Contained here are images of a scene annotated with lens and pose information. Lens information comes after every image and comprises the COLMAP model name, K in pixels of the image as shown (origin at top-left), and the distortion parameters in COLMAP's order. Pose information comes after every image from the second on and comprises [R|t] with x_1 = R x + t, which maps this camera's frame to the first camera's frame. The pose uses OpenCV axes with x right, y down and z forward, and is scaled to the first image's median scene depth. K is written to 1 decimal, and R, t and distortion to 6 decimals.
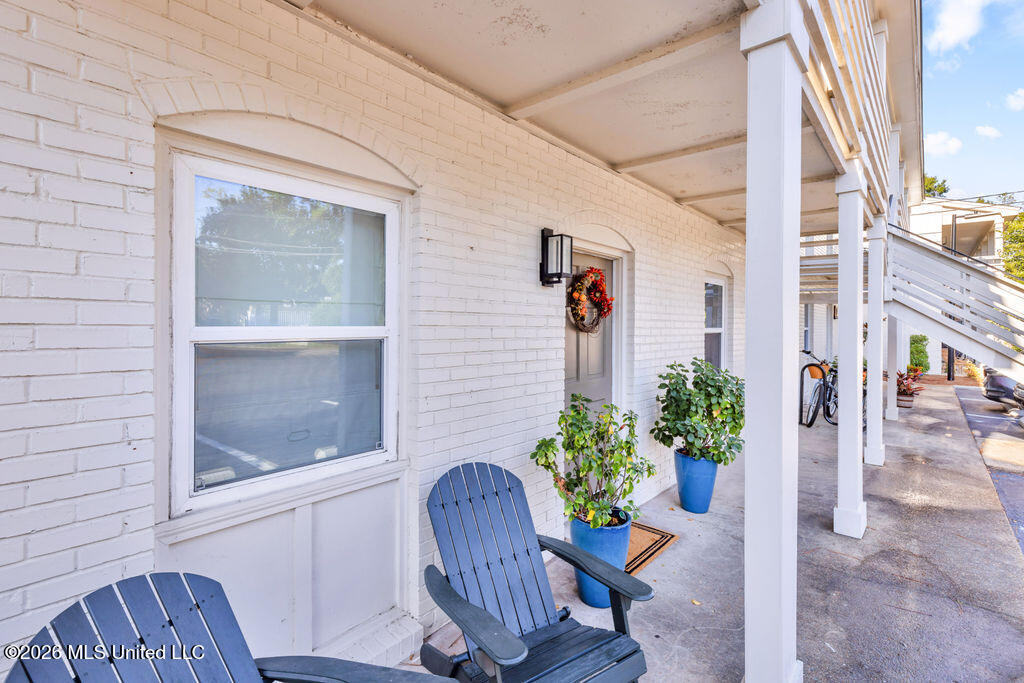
lens RADIAL K [[462.6, 0, 516.1], [0, 462.6, 344.5], [0, 0, 1]] dist [0.009678, -0.000404]
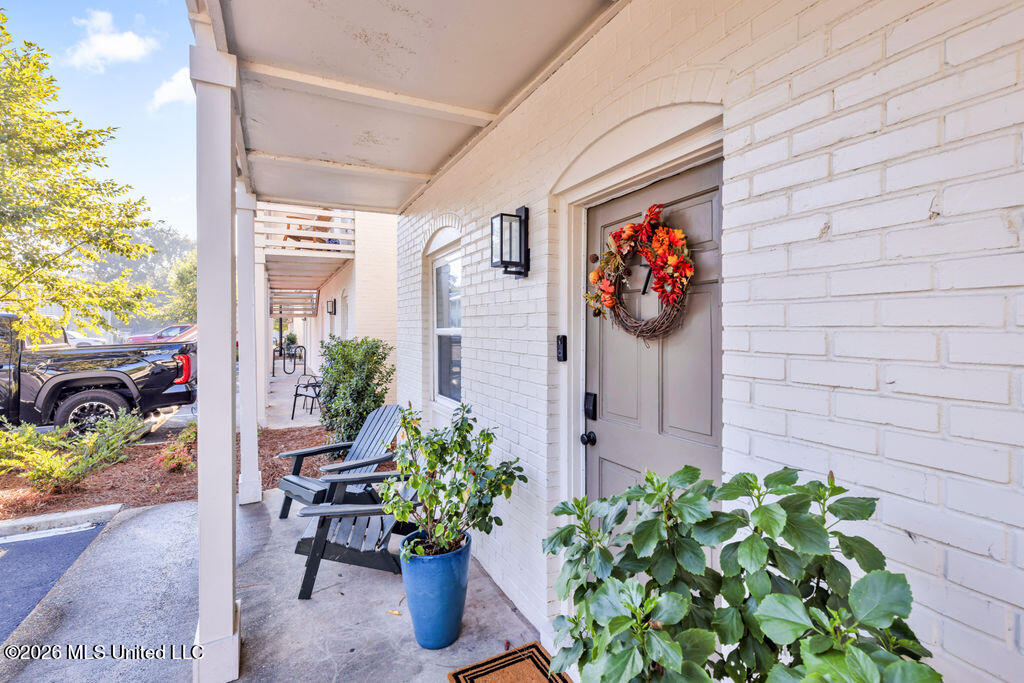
lens RADIAL K [[462.6, 0, 516.1], [0, 462.6, 344.5], [0, 0, 1]] dist [0.009678, -0.000404]
pose [[-0.364179, 0.011836, -0.931254, 0.857567], [-0.028063, 0.999326, 0.023676, -0.026663], [0.930906, 0.034756, -0.363601, 1.320558]]
